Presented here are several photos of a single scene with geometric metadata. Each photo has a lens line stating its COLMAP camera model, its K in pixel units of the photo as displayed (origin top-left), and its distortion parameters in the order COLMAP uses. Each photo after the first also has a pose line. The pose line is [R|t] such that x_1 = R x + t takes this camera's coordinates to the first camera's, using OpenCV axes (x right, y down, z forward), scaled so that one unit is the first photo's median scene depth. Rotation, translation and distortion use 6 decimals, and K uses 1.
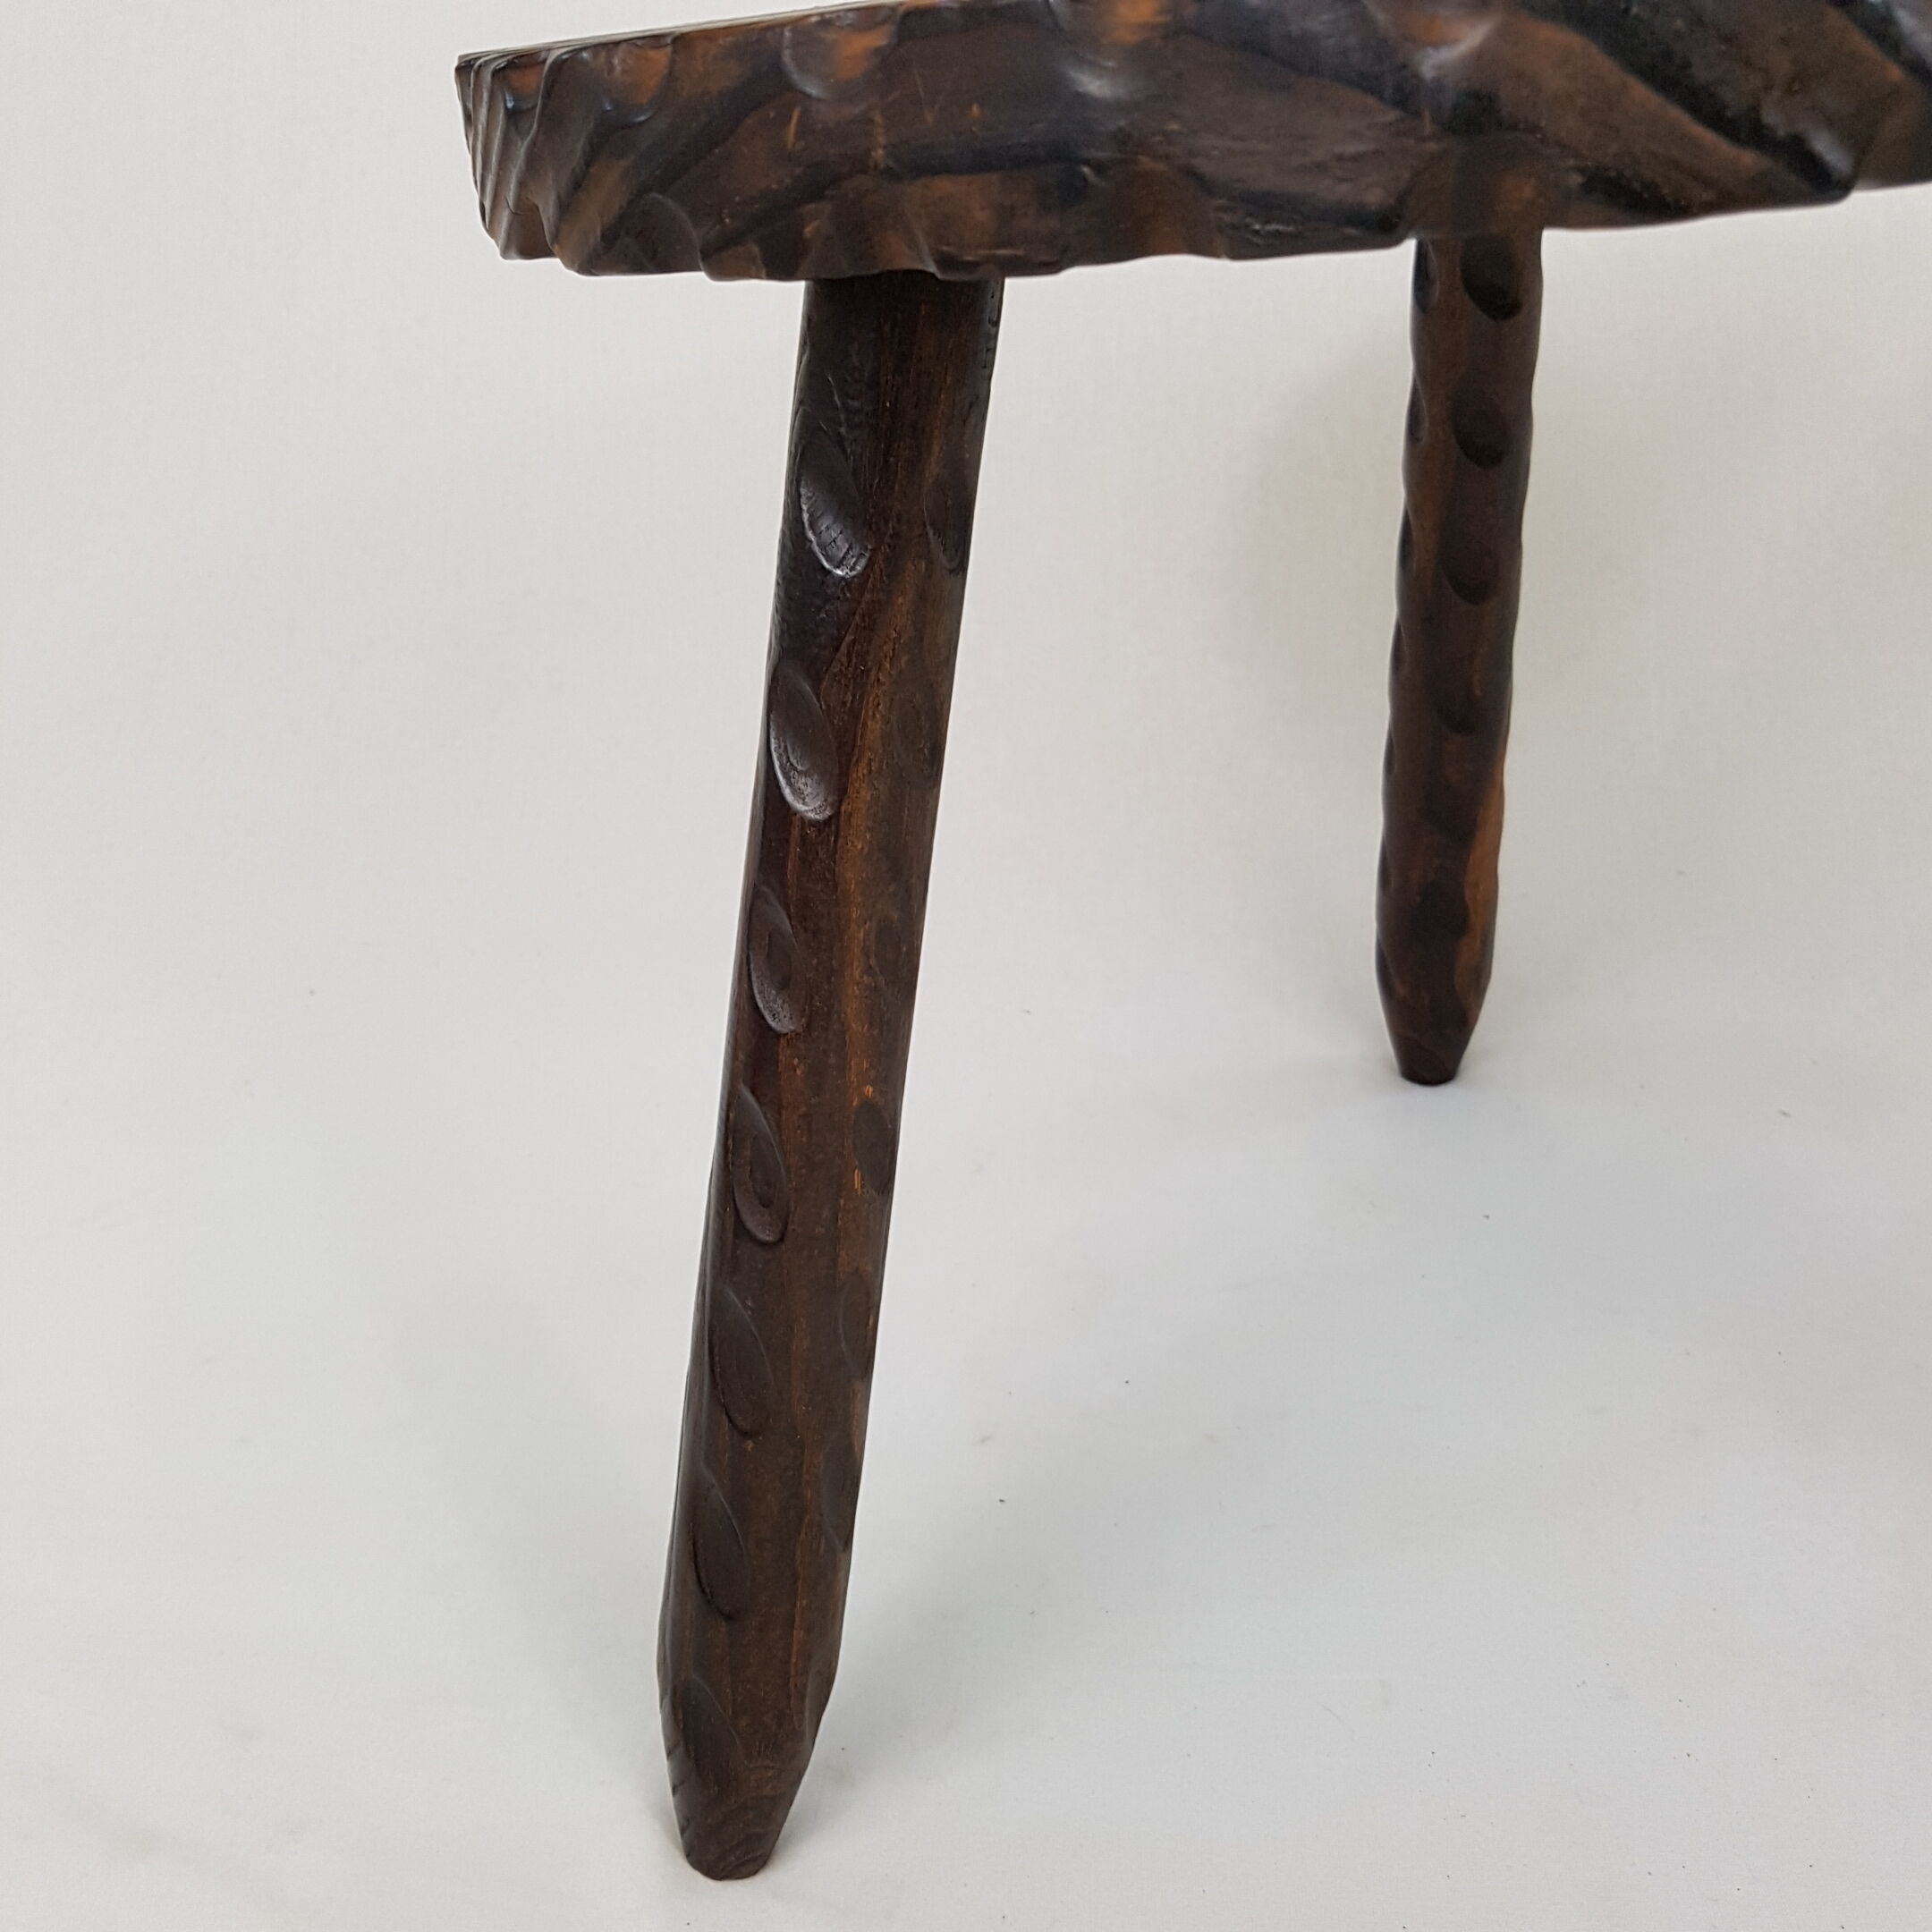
lens RADIAL K [[1959.0, 0, 945.7], [0, 1959.0, 995.6], [0, 0, 1]] dist [0.279625, -0.516732]
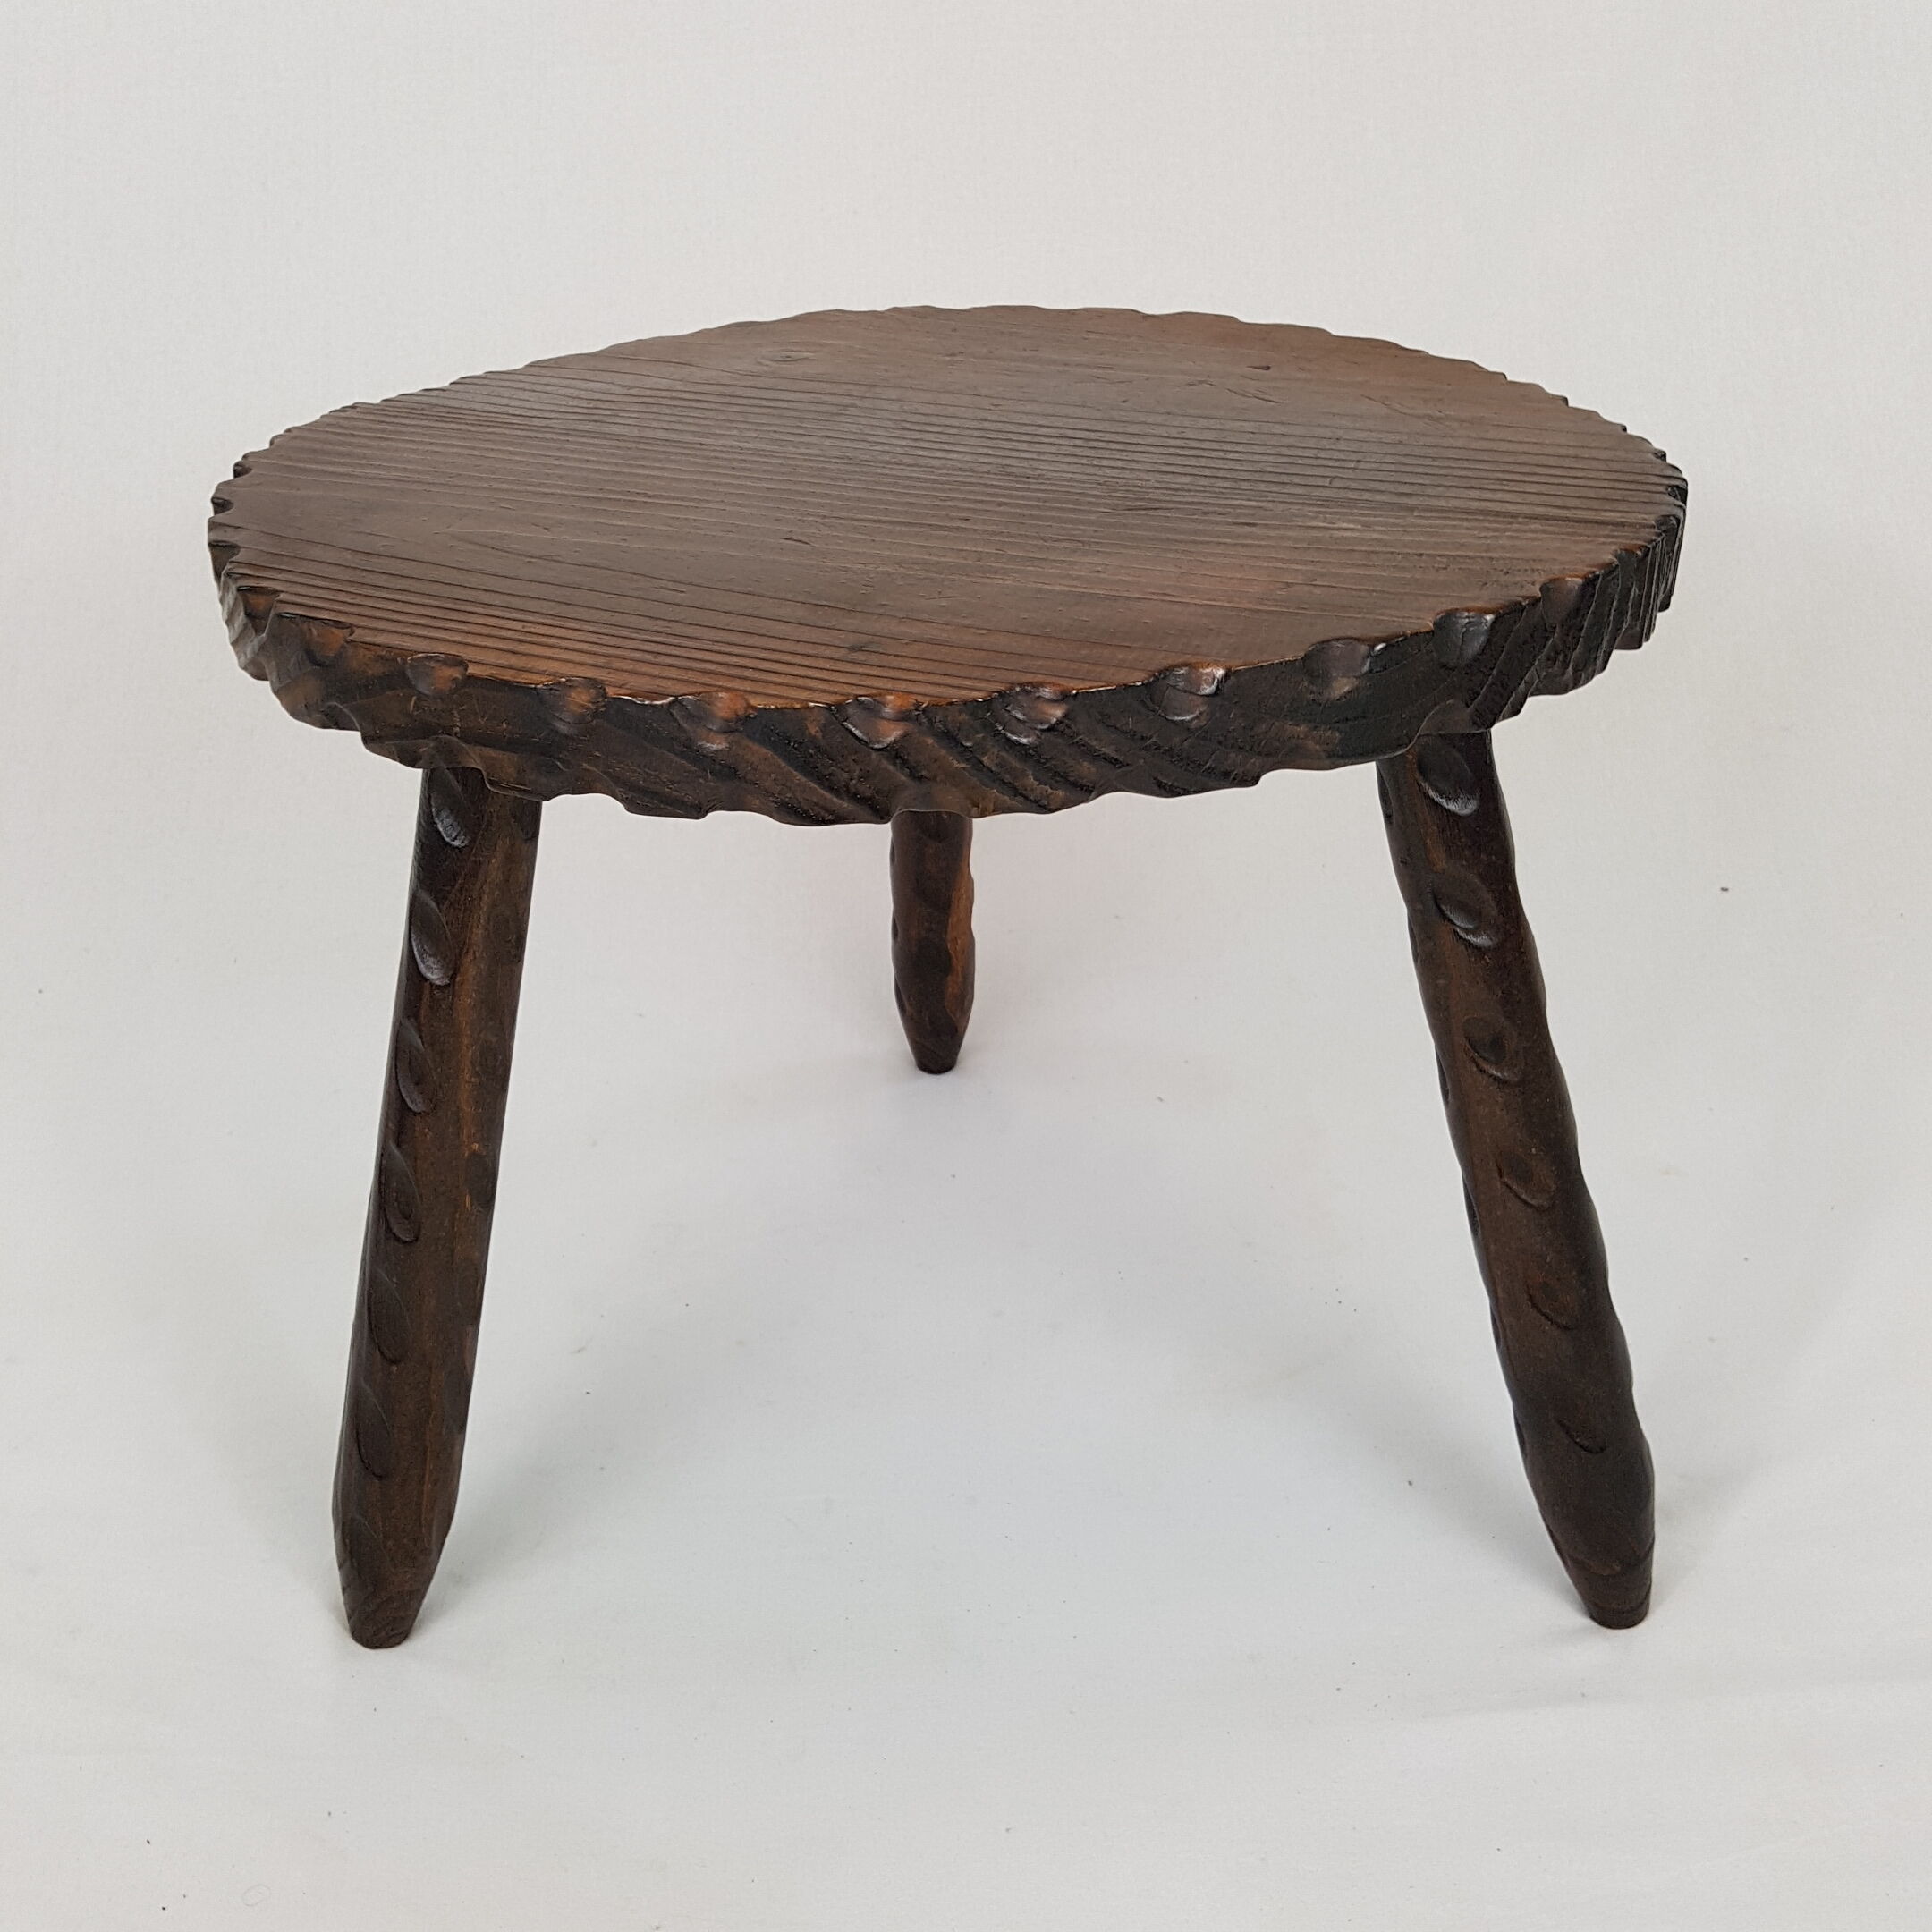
lens RADIAL K [[1932.1, 0, 954.5], [0, 1932.1, 957.9], [0, 0, 1]] dist [0.293926, -0.632157]
pose [[0.987787, 0.010707, 0.155444, 0.097120], [-0.017271, 0.999012, 0.040939, -0.180216], [-0.154852, -0.043123, 0.986996, -0.634518]]
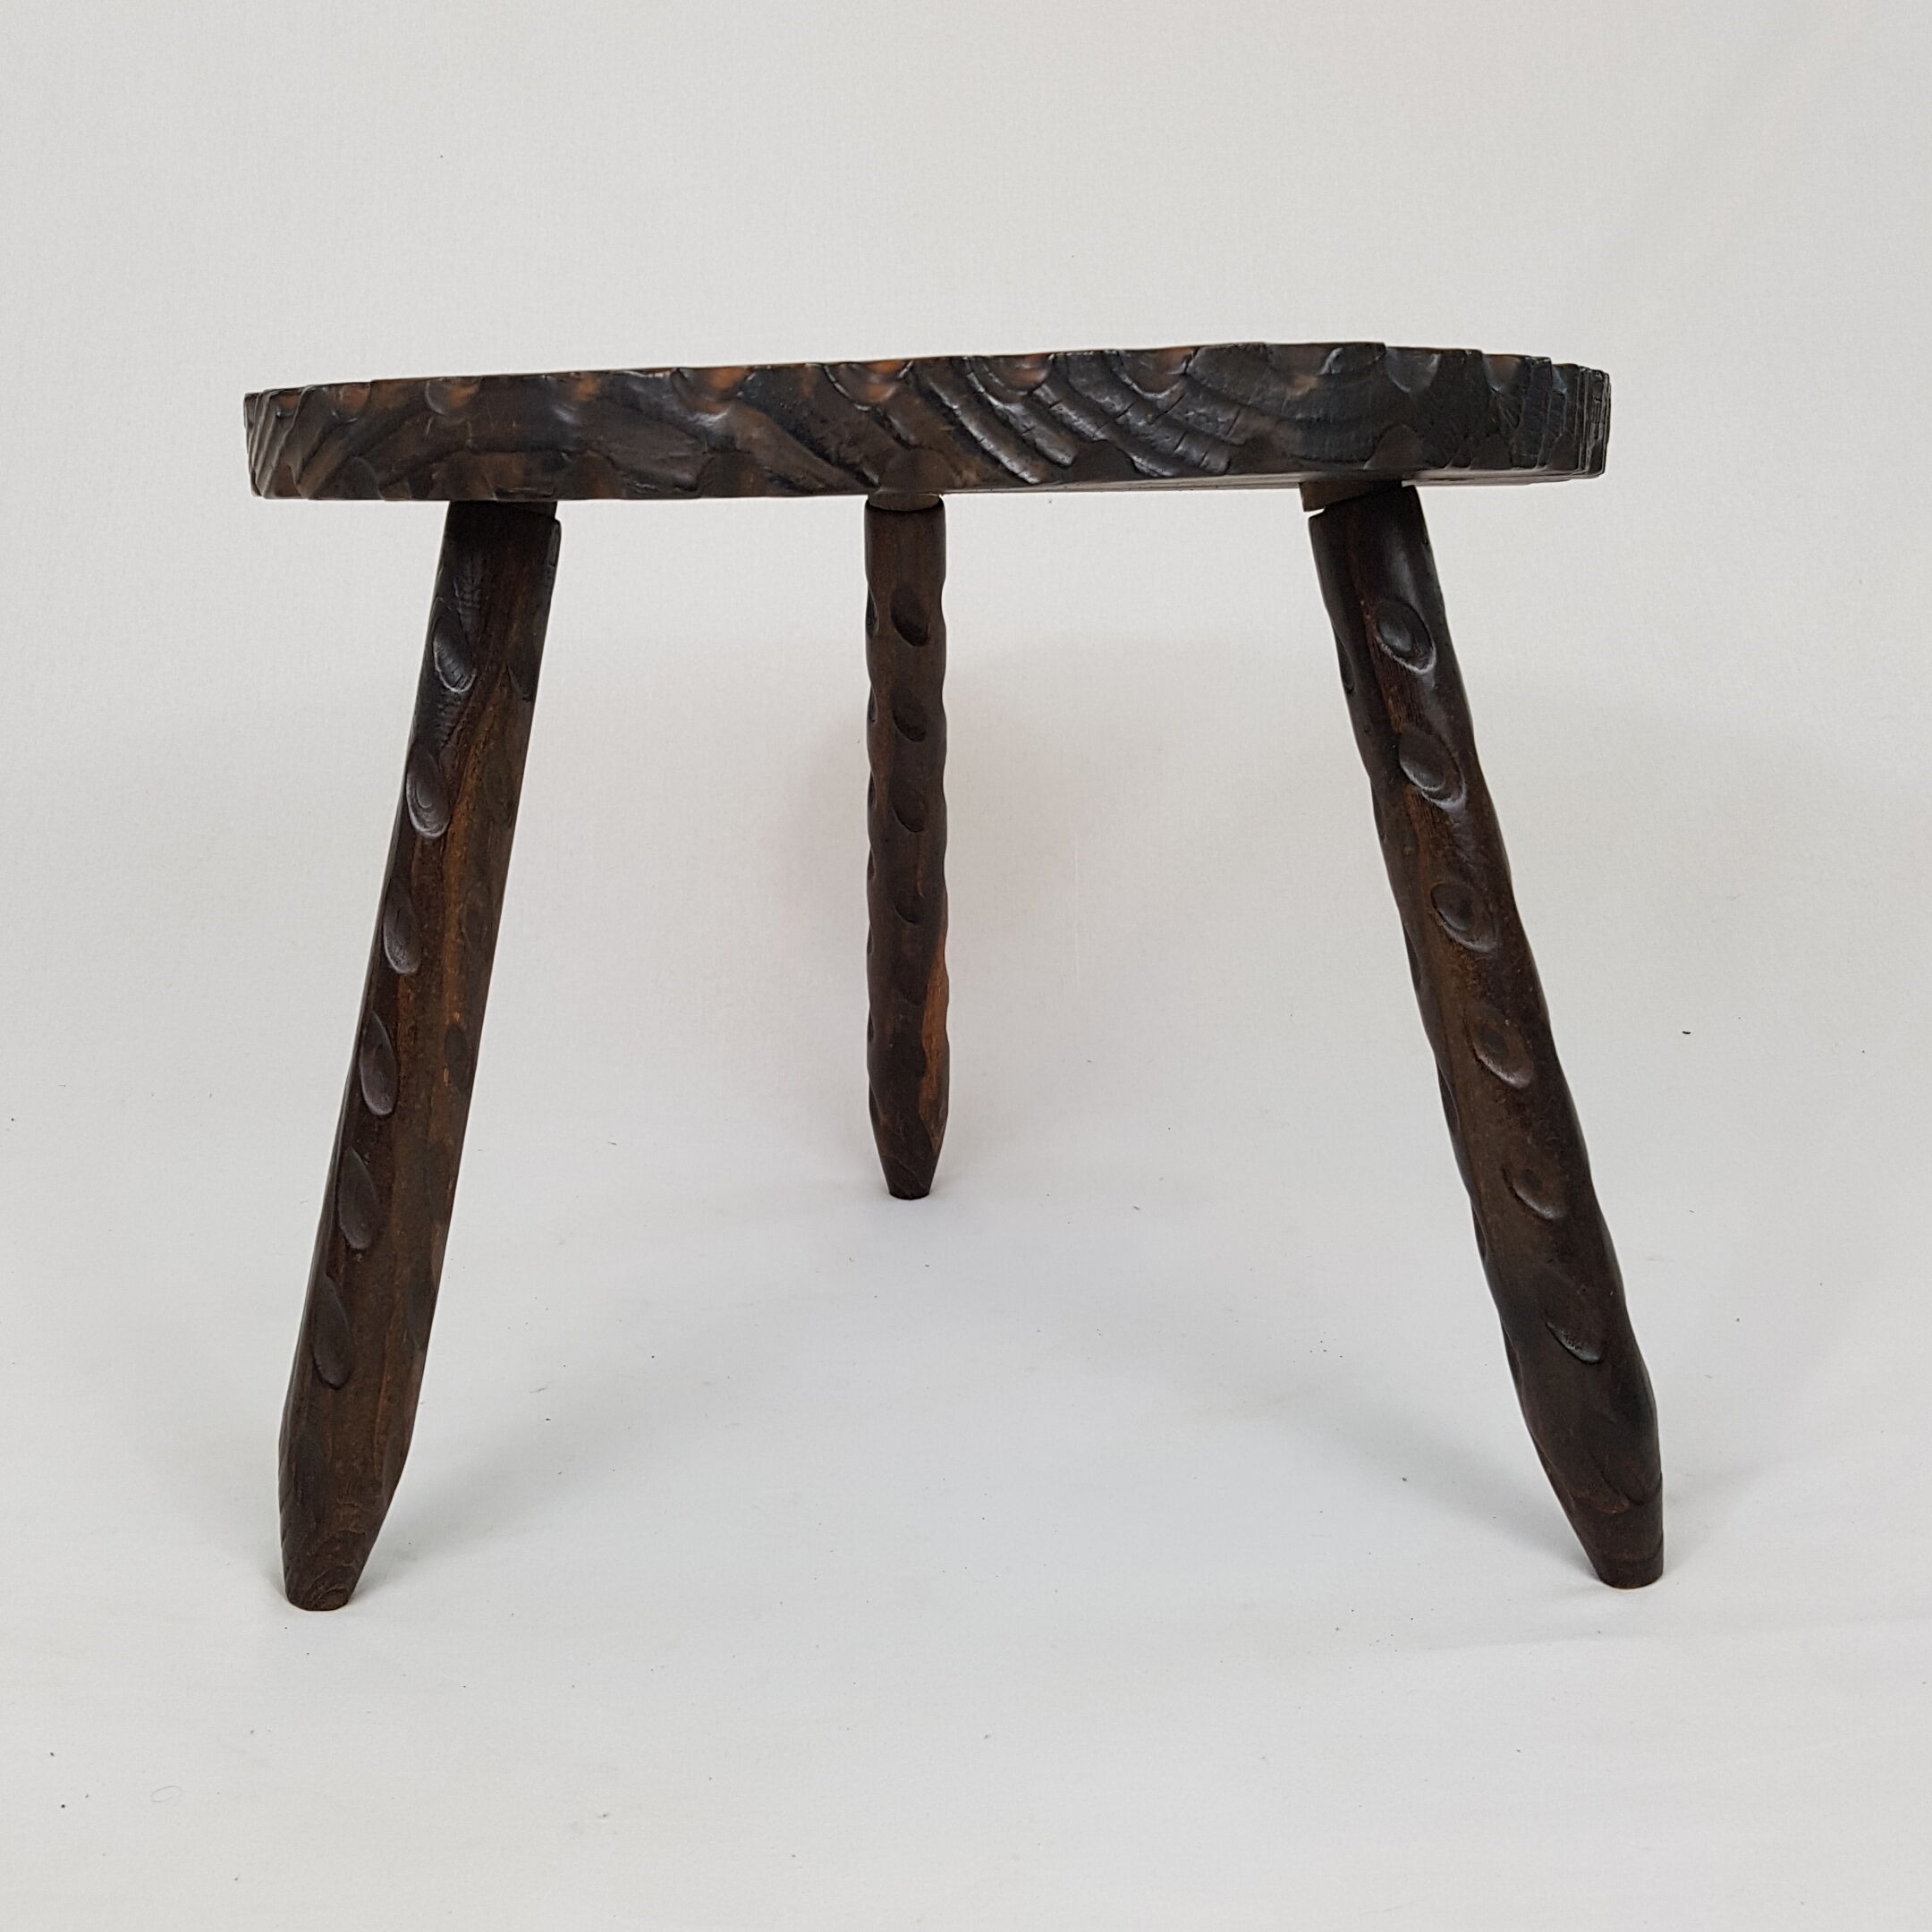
lens RADIAL K [[1930.0, 0, 931.1], [0, 1930.0, 1017.1], [0, 0, 1]] dist [0.284295, -0.528436]
pose [[0.986821, 0.053441, 0.152735, 0.100845], [-0.023234, 0.980904, -0.193098, 0.358009], [-0.160138, 0.187005, 0.969219, -0.618309]]
